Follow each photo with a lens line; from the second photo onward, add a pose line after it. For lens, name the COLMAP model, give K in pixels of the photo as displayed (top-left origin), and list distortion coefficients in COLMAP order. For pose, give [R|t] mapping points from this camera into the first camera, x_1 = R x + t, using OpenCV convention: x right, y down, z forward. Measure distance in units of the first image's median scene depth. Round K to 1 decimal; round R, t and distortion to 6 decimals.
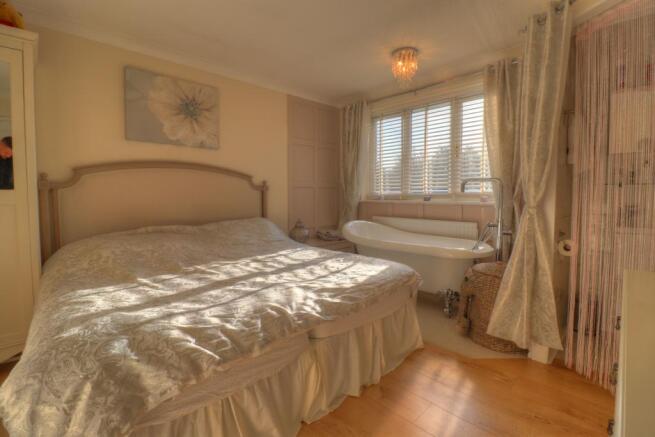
lens RADIAL K [[302.1, 0, 312.2], [0, 302.1, 208.1], [0, 0, 1]] dist [0.000638, 0.000001]
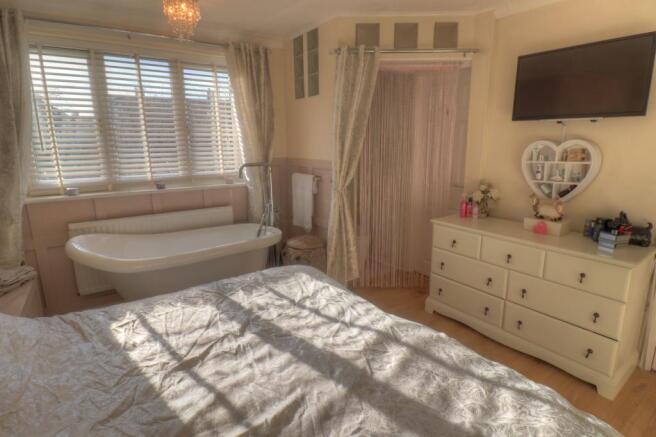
lens RADIAL K [[344.2, 0, 329.4], [0, 344.2, 215.5], [0, 0, 1]] dist [-0.003556, -0.000565]
pose [[0.114034, -0.213003, 0.970374, -0.504519], [0.049095, 0.976760, 0.208635, -0.136059], [-0.992263, 0.023849, 0.121842, 0.522936]]
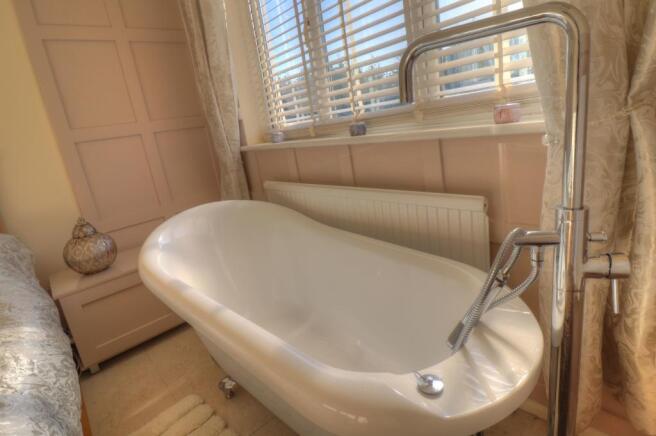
lens RADIAL K [[344.2, 0, 329.4], [0, 344.2, 215.0], [0, 0, 1]] dist [-0.003556, -0.000565]
pose [[0.990376, -0.137035, -0.019435, 0.382337], [0.138017, 0.967278, 0.212894, -0.027674], [-0.010375, -0.213527, 0.976882, 0.639980]]
